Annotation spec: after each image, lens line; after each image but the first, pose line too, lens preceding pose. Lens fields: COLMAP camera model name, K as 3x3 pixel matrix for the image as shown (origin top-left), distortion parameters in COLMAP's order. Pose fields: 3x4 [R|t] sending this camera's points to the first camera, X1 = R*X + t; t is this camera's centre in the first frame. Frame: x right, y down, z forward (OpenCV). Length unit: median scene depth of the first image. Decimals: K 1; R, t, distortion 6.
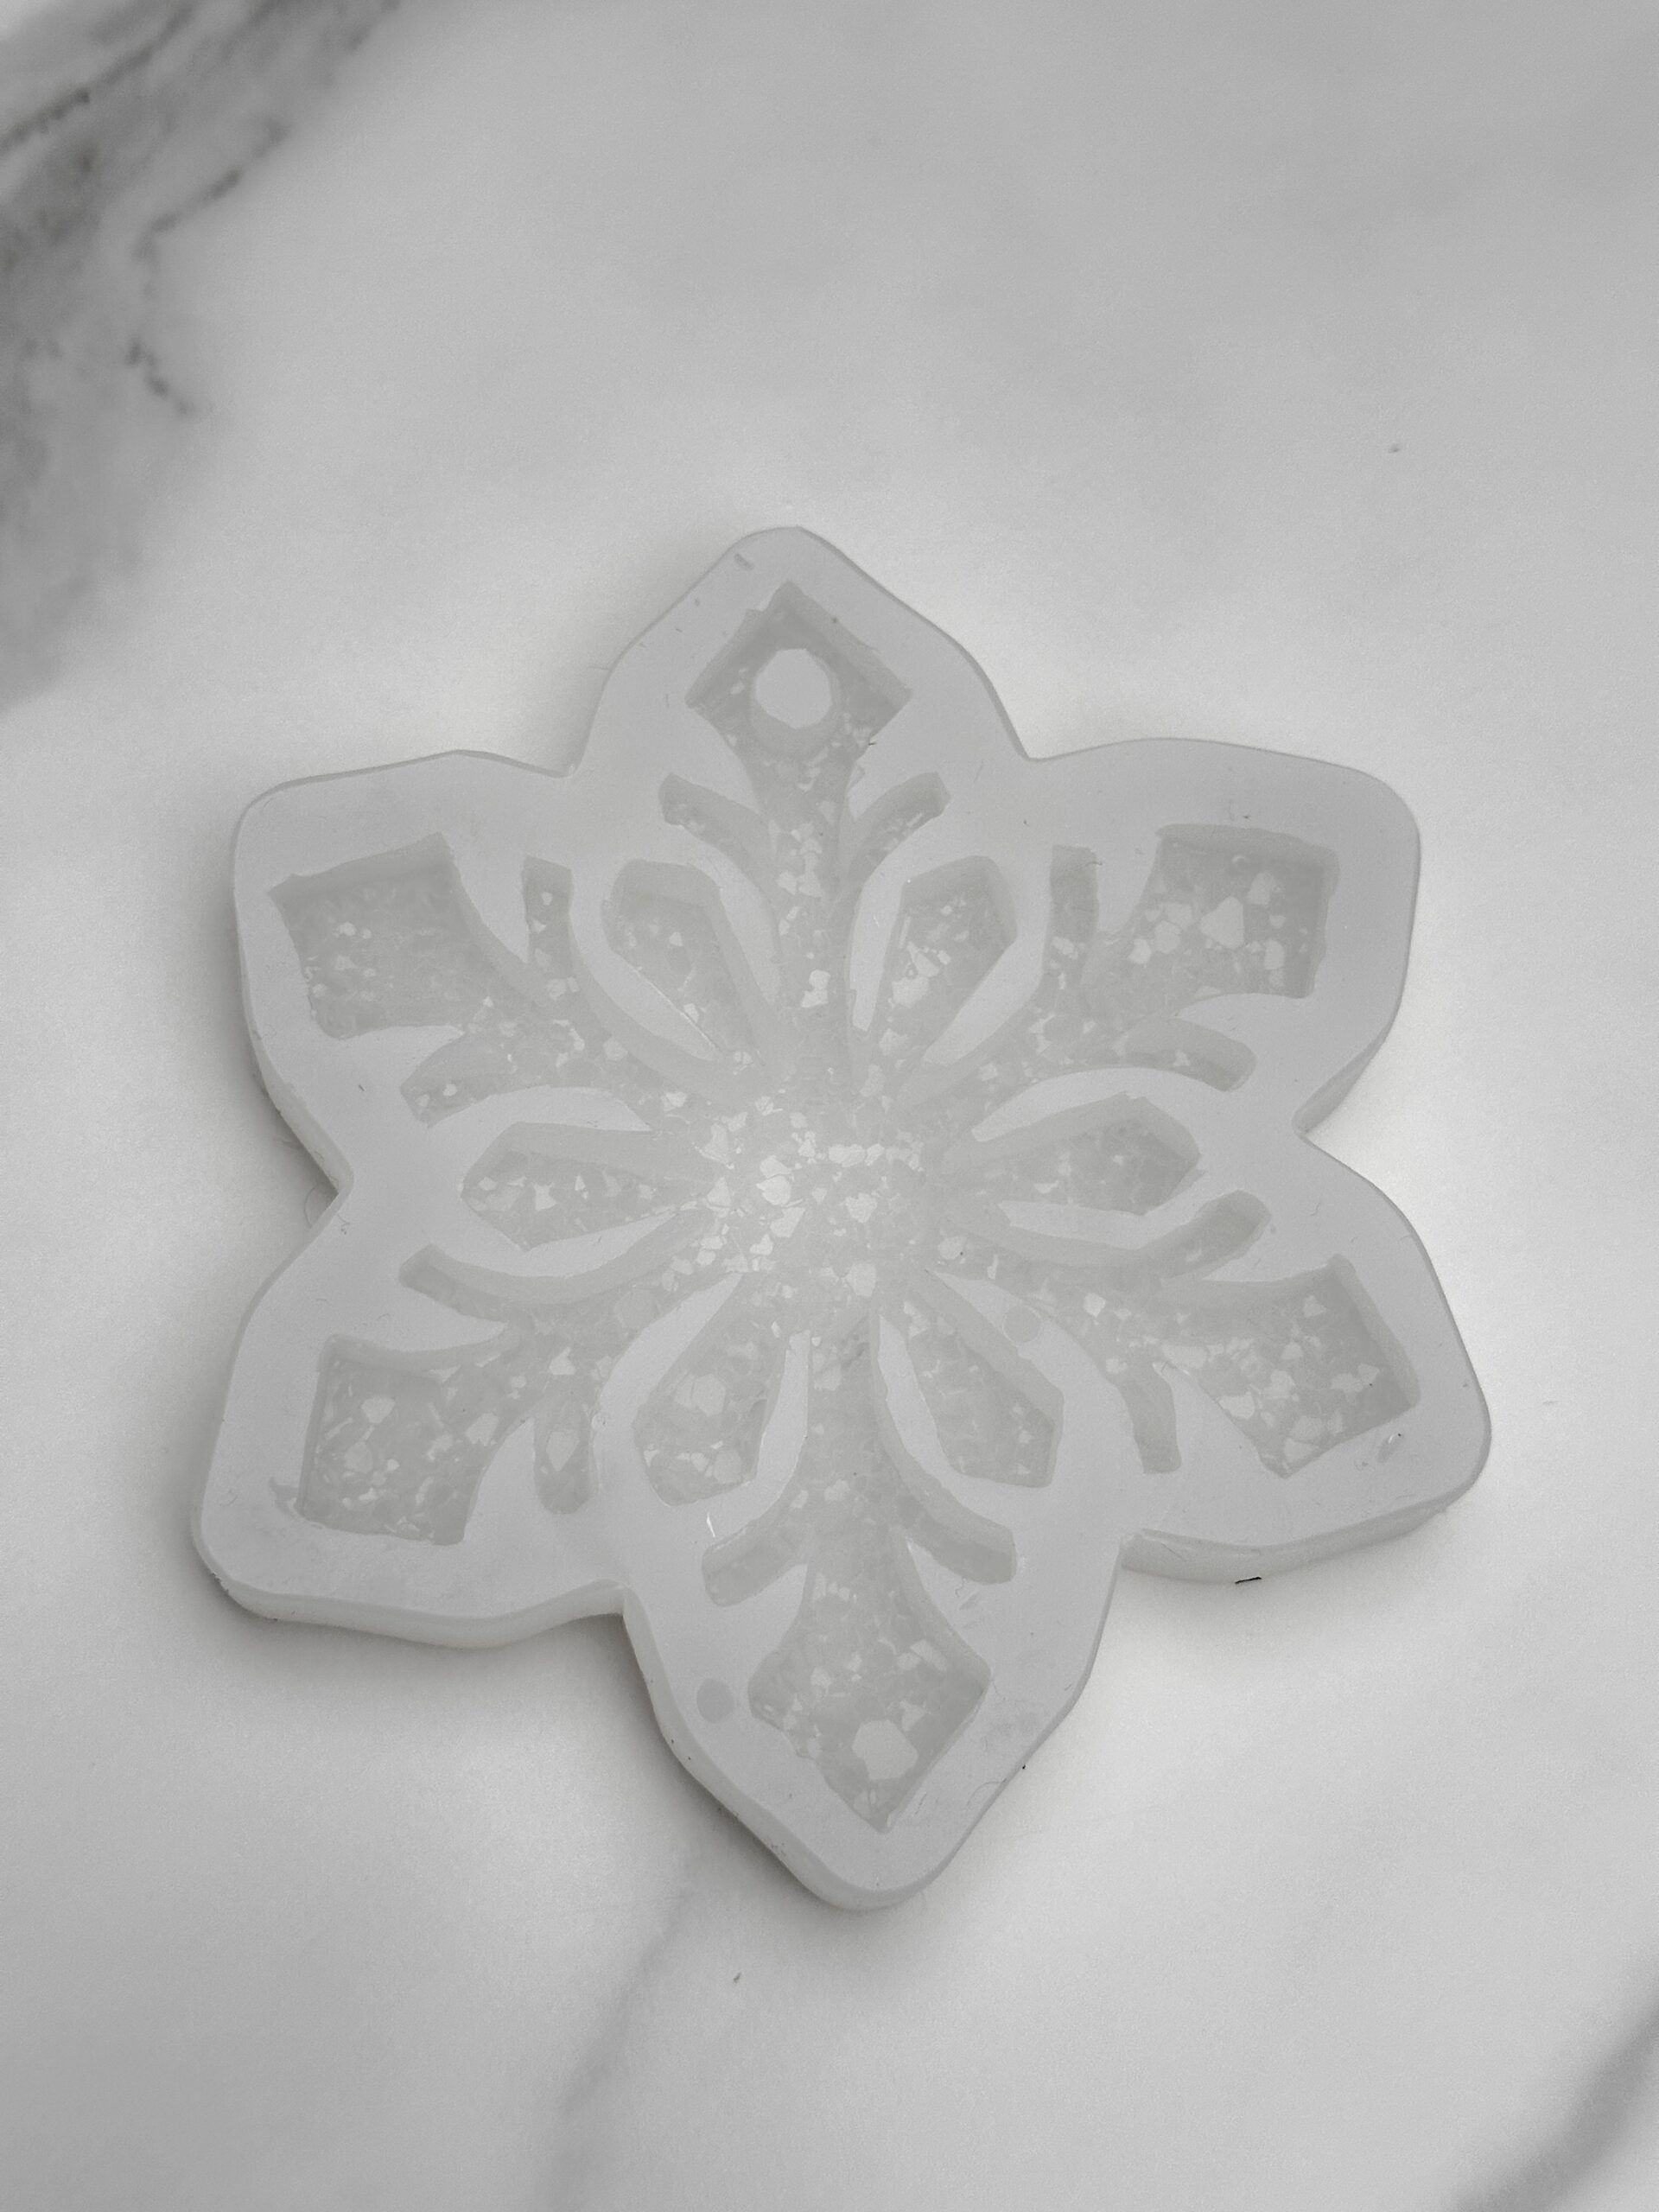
lens RADIAL K [[3275.5, 0, 825.3], [0, 3275.5, 1056.5], [0, 0, 1]] dist [0.147536, -0.092849]
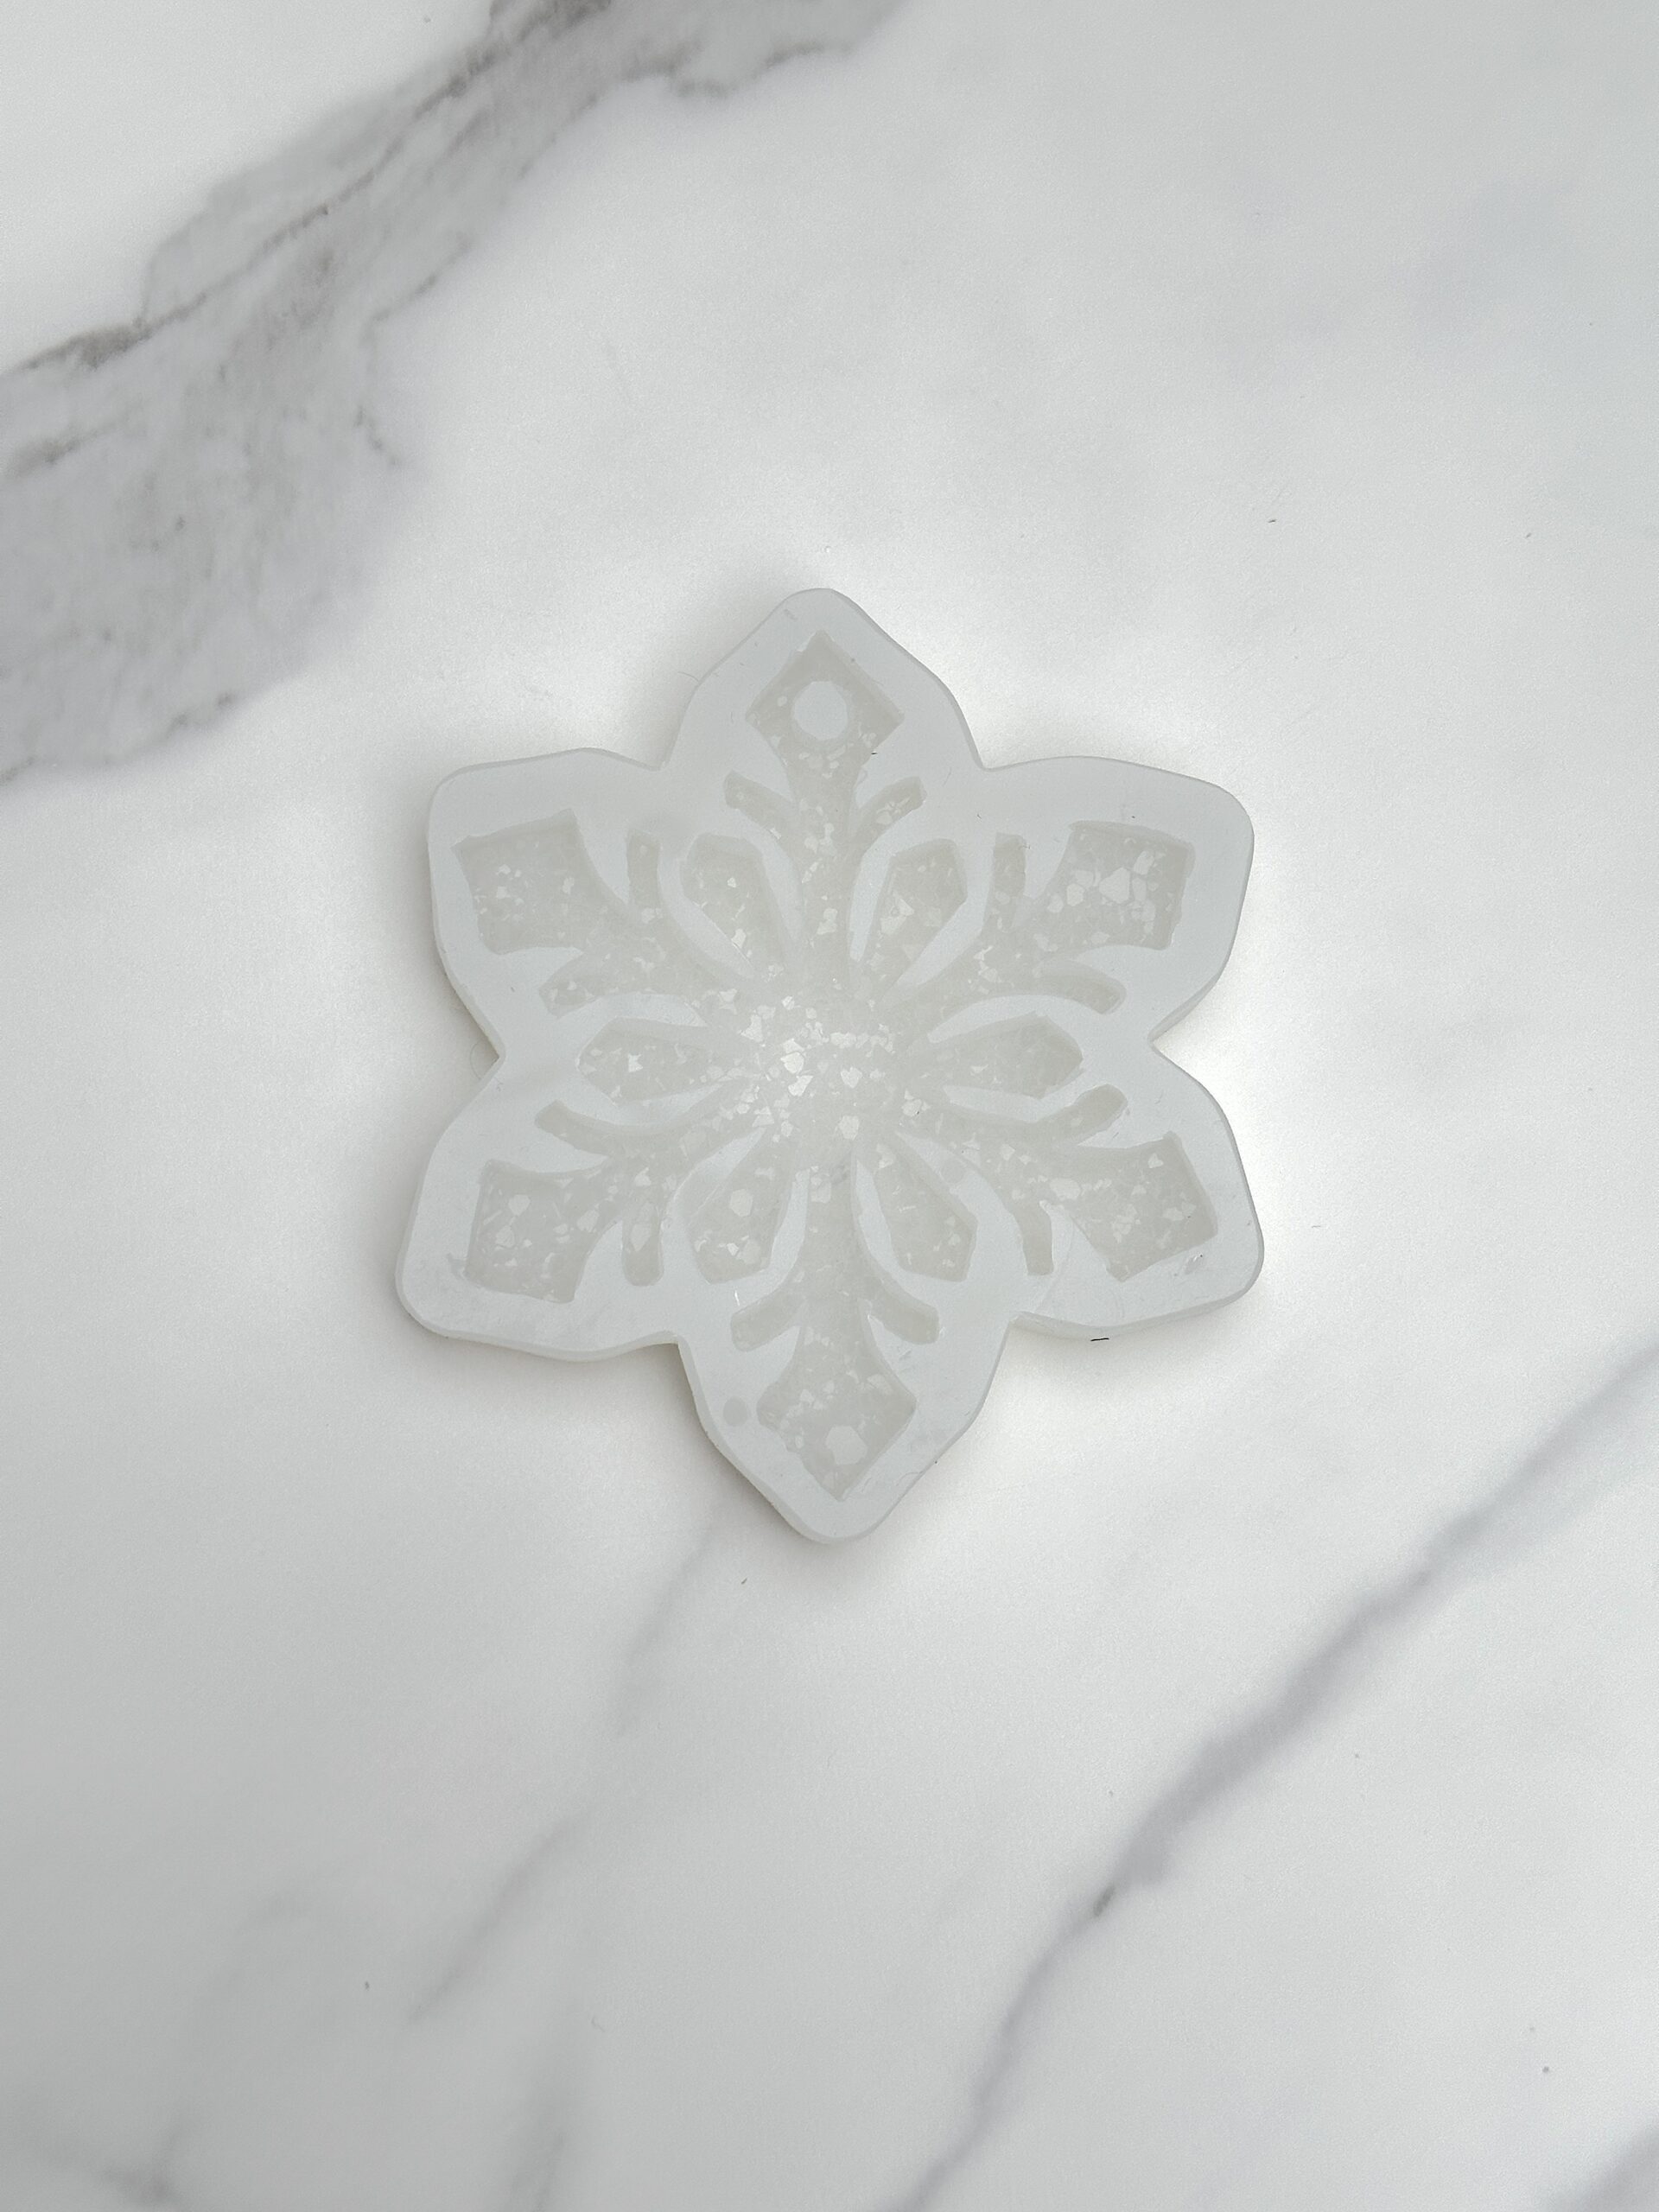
lens RADIAL K [[3142.1, 0, 829.5], [0, 3142.1, 1106.0], [0, 0, 1]] dist [0.175654, -0.012072]
pose [[0.998637, 0.047283, -0.022121, 0.033165], [-0.043067, 0.985728, 0.162745, -0.169877], [0.029501, -0.161571, 0.986420, -0.384227]]
